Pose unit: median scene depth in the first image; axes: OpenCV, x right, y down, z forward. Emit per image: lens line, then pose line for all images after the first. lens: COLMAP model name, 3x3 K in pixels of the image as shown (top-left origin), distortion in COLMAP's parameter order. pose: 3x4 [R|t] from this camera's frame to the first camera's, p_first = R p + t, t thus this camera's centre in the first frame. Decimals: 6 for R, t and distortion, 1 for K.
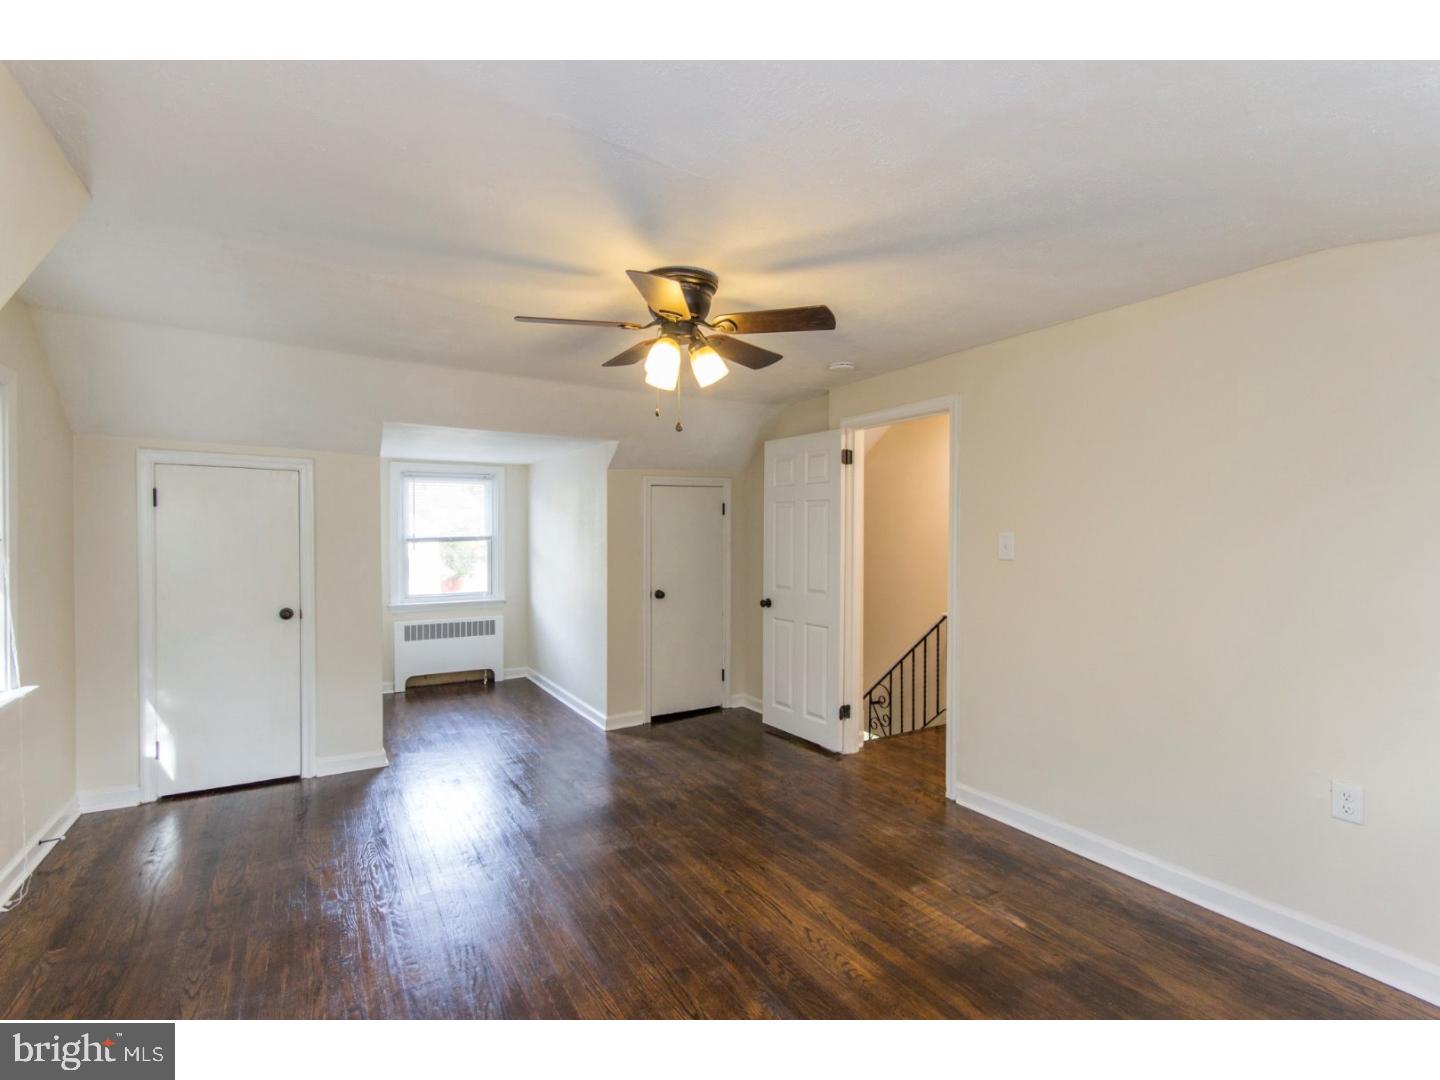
lens RADIAL K [[682.4, 0, 714.7], [0, 682.4, 543.7], [0, 0, 1]] dist [0.006161, 0.001039]
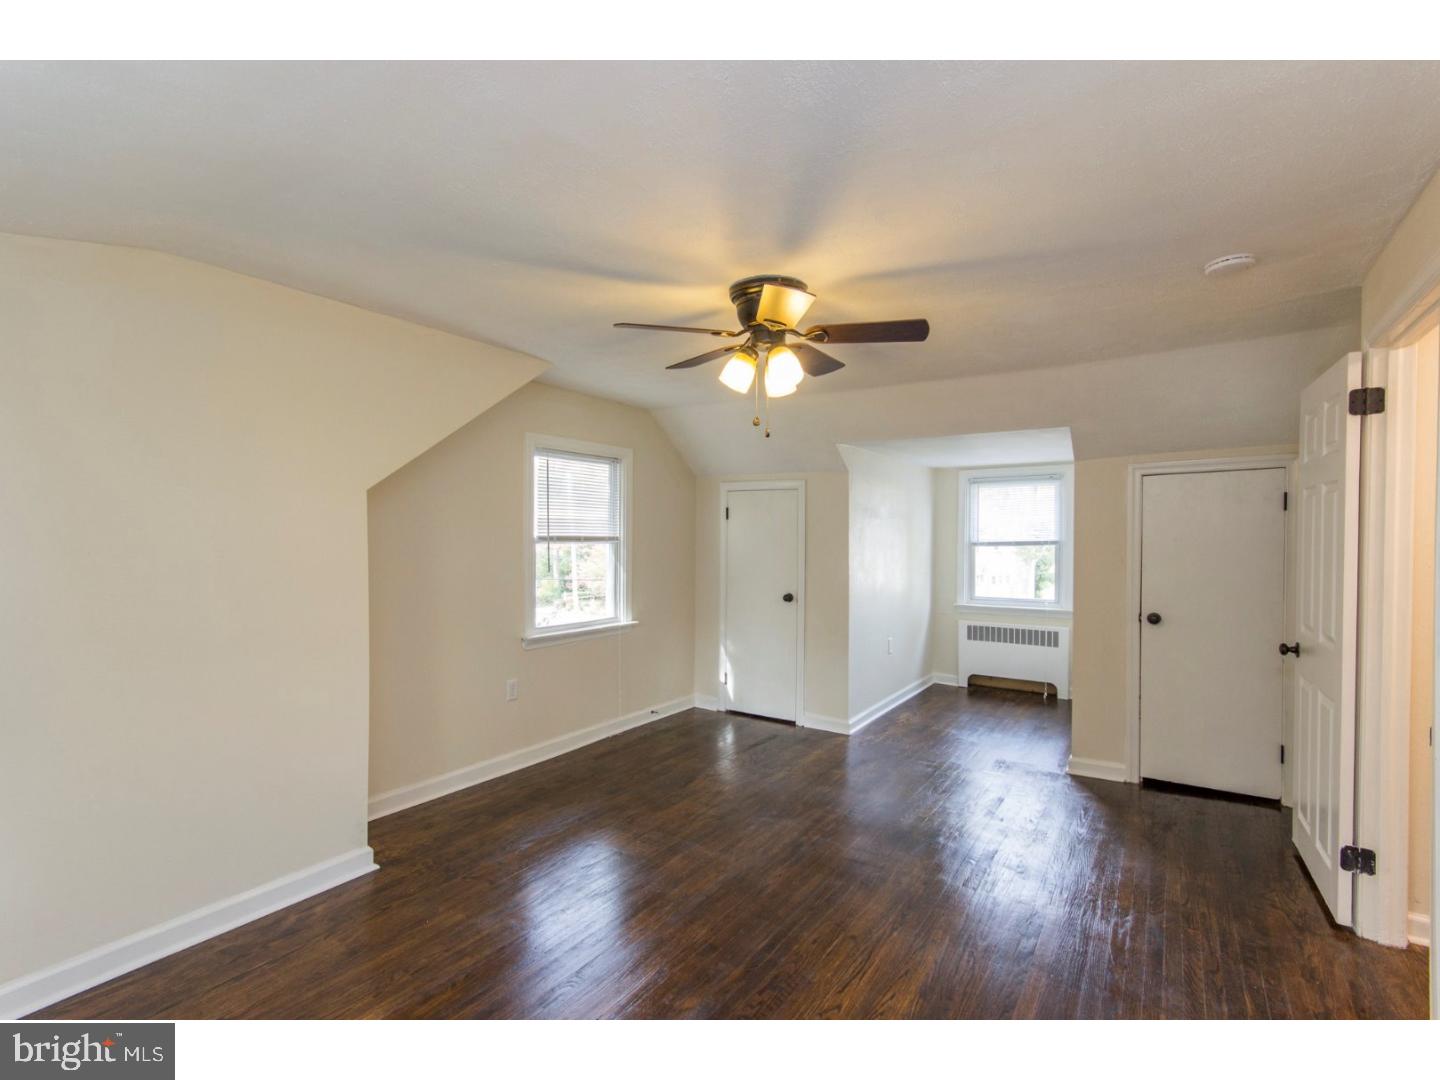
lens RADIAL K [[682.4, 0, 714.7], [0, 682.4, 543.7], [0, 0, 1]] dist [0.006161, 0.001039]
pose [[0.423475, 0.010798, -0.905843, 0.401269], [-0.015608, 0.999868, 0.004623, -0.004970], [0.905773, 0.012181, 0.423587, 0.238964]]
